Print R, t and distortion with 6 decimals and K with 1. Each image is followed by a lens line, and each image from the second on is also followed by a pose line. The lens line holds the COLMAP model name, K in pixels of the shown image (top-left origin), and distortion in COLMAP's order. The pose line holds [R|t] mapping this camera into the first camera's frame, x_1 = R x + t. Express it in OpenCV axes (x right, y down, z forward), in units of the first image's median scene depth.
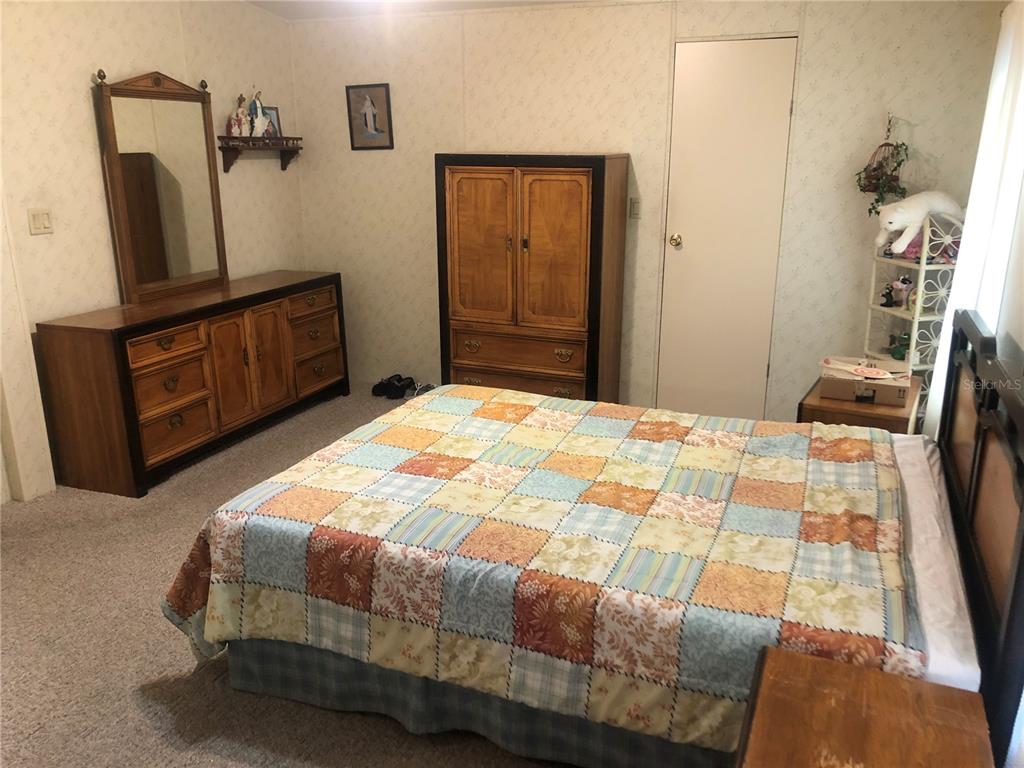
lens RADIAL K [[833.8, 0, 517.0], [0, 833.8, 383.7], [0, 0, 1]] dist [0.034552, -0.039817]
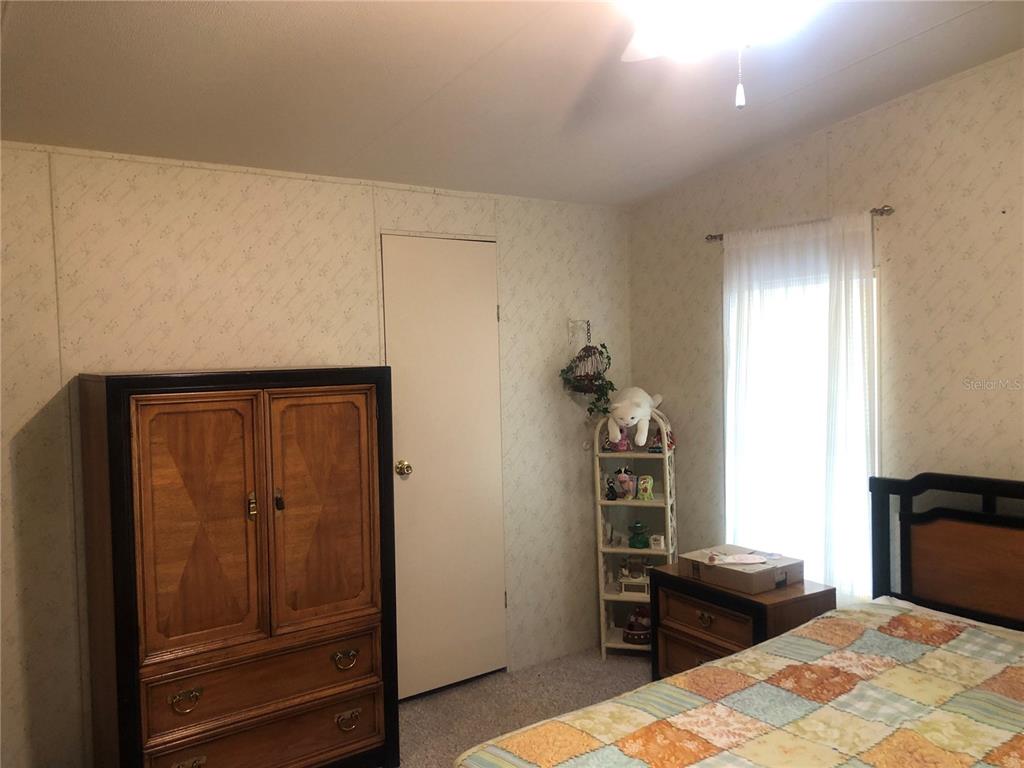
lens RADIAL K [[833.8, 0, 517.0], [0, 833.8, 383.7], [0, 0, 1]] dist [0.034552, -0.039817]
pose [[0.516808, -0.049037, 0.854696, -0.456583], [0.266052, 0.958124, -0.105902, -0.145068], [-0.813711, 0.282124, 0.508212, 0.519864]]
